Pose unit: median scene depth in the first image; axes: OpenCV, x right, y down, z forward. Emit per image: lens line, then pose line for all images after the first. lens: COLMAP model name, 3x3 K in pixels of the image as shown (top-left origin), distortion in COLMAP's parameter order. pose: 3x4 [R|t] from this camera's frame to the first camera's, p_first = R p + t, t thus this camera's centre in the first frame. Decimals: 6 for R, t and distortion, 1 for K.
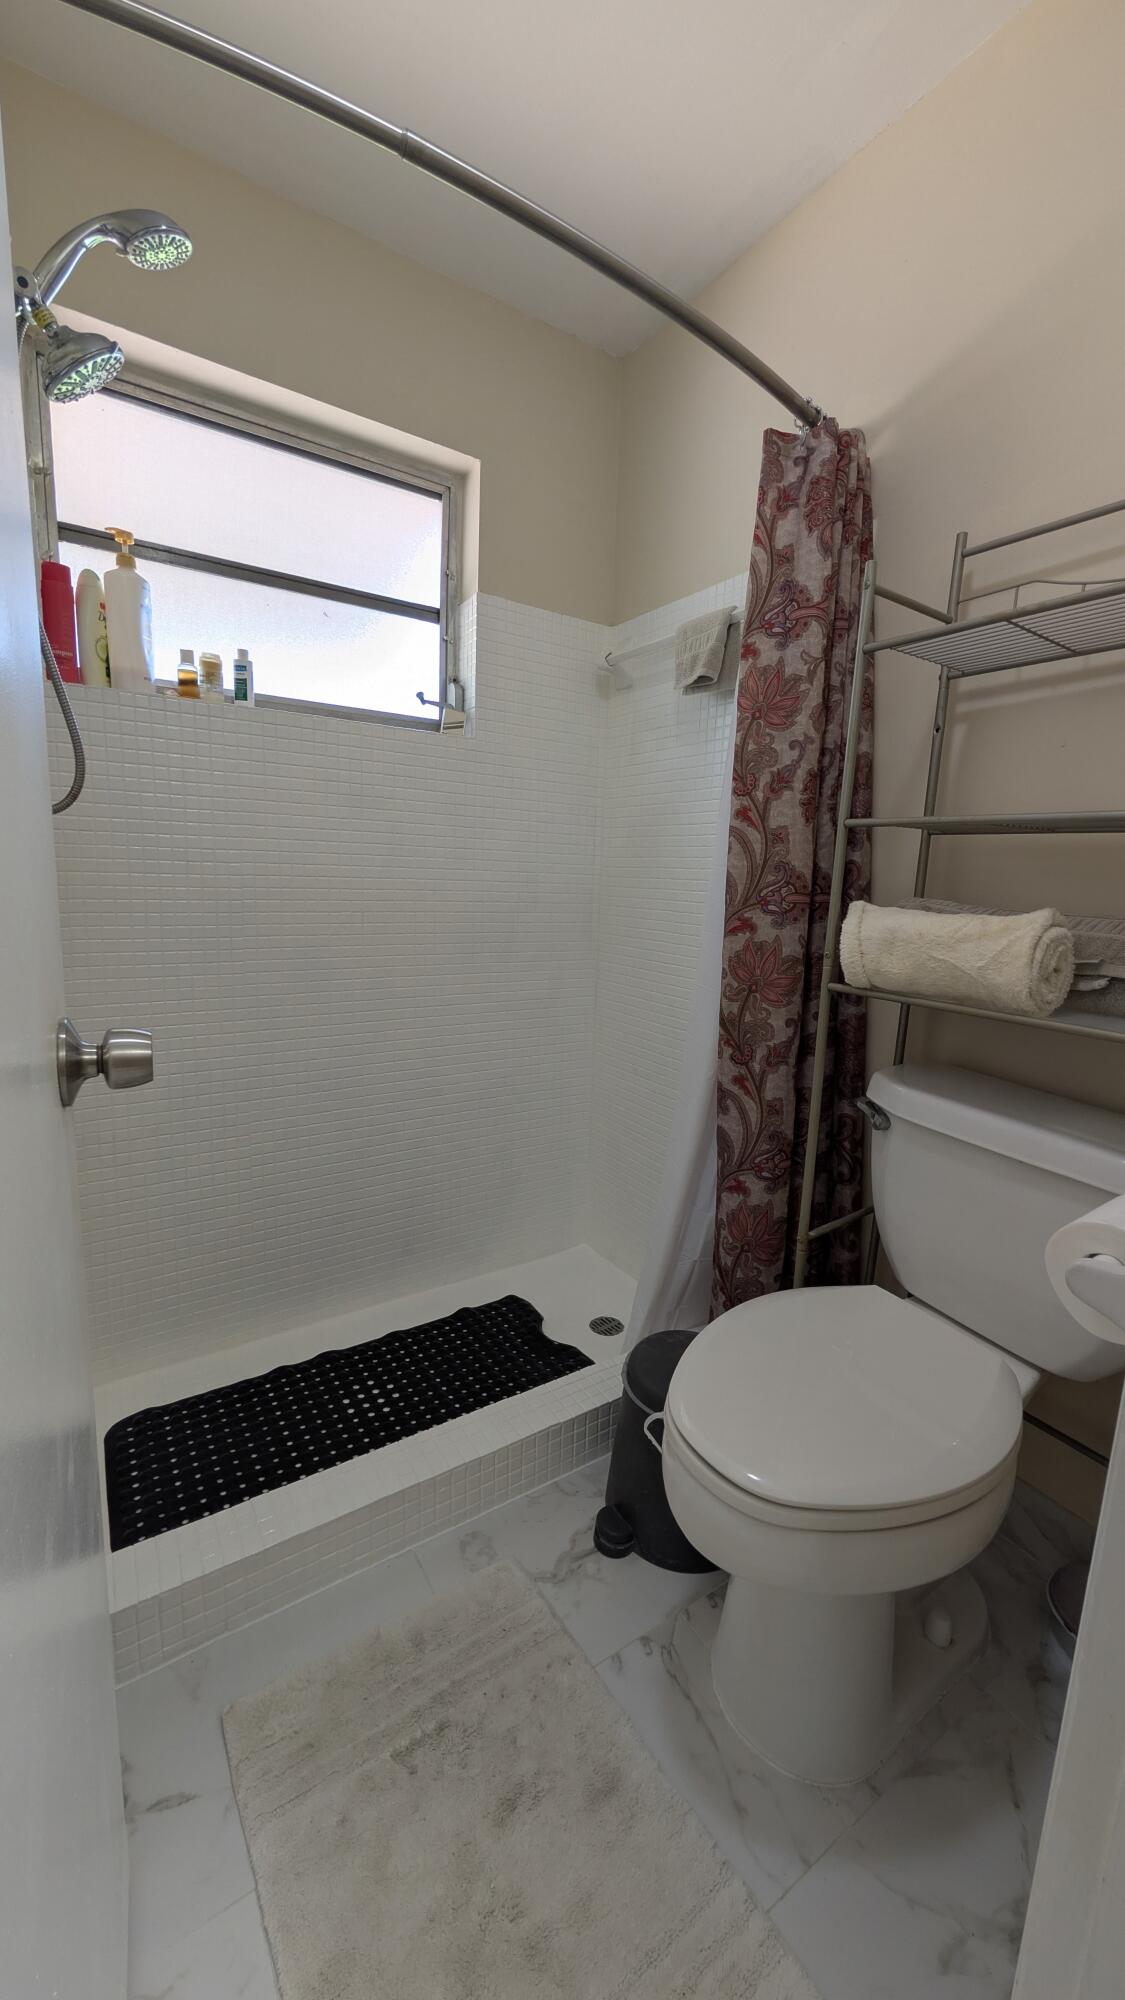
lens RADIAL K [[756.9, 0, 564.1], [0, 756.9, 995.5], [0, 0, 1]] dist [0.000796, 0.000232]
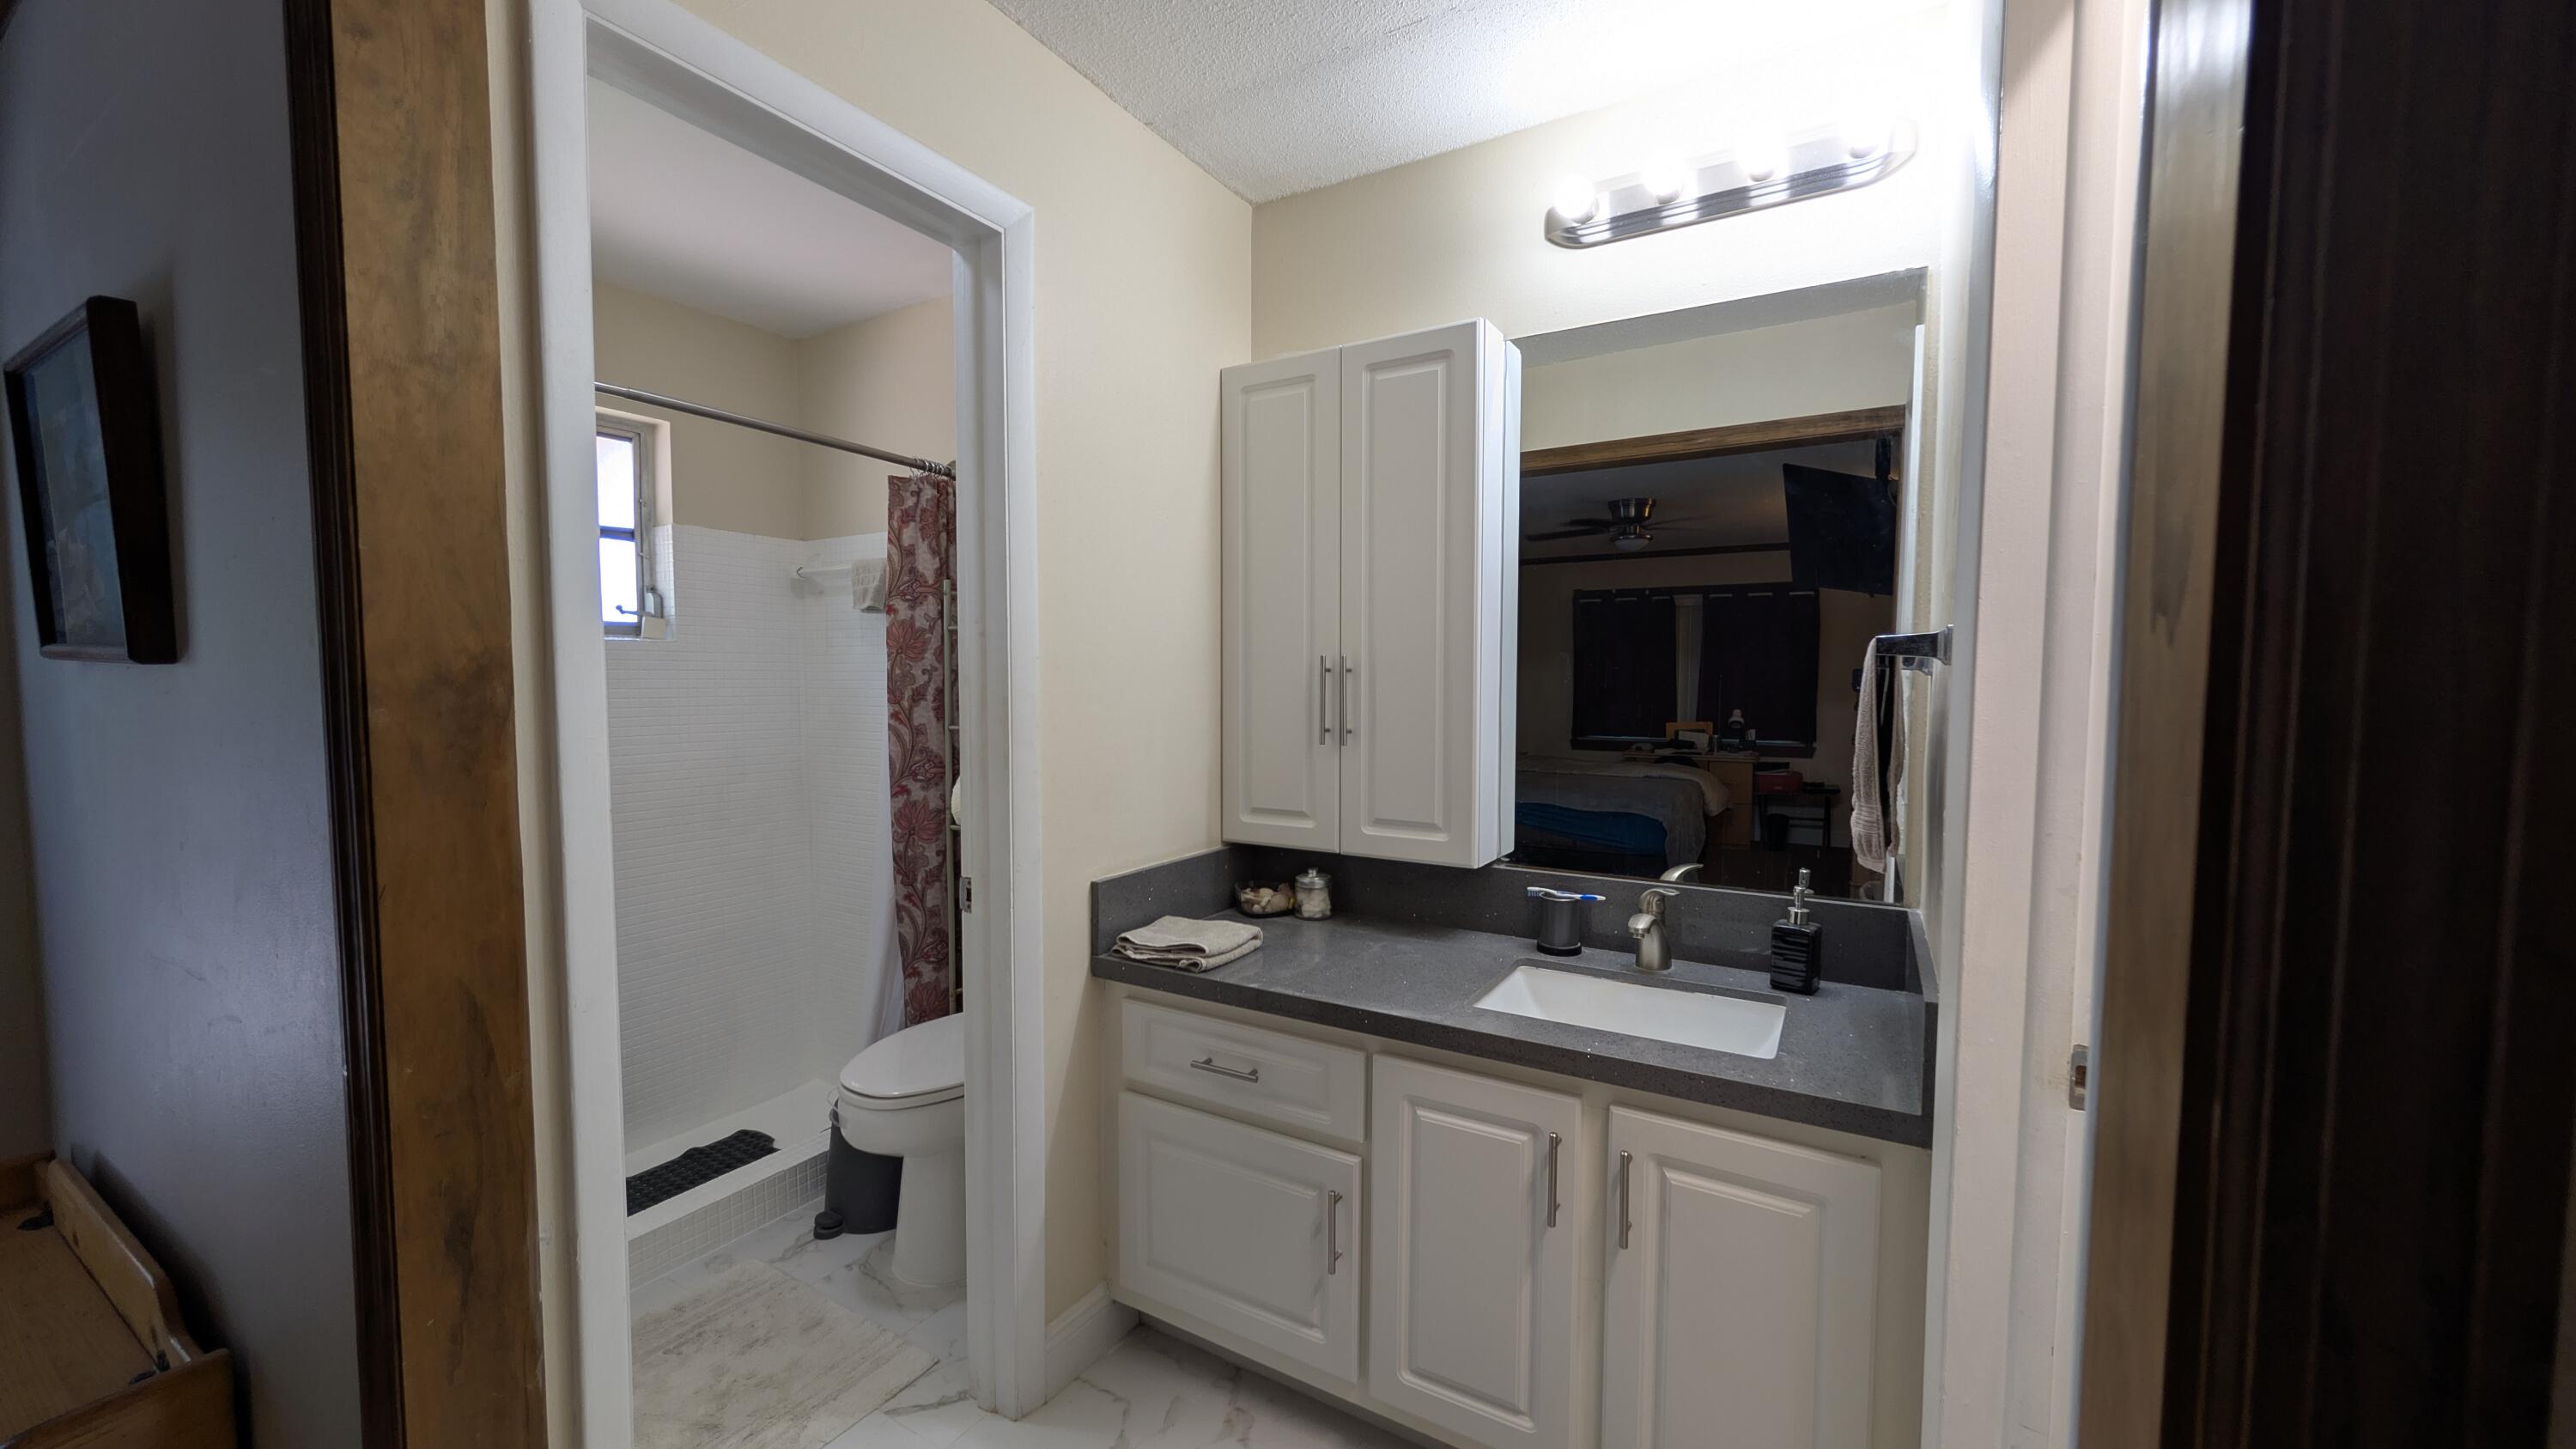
lens RADIAL K [[975.1, 0, 1280.5], [0, 975.1, 727.0], [0, 0, 1]] dist [0.000796, 0.000232]
pose [[0.898051, -0.060465, 0.435717, 0.080067], [0.104496, 0.991478, -0.077788, 0.009782], [-0.427300, 0.115389, 0.896716, -1.043453]]
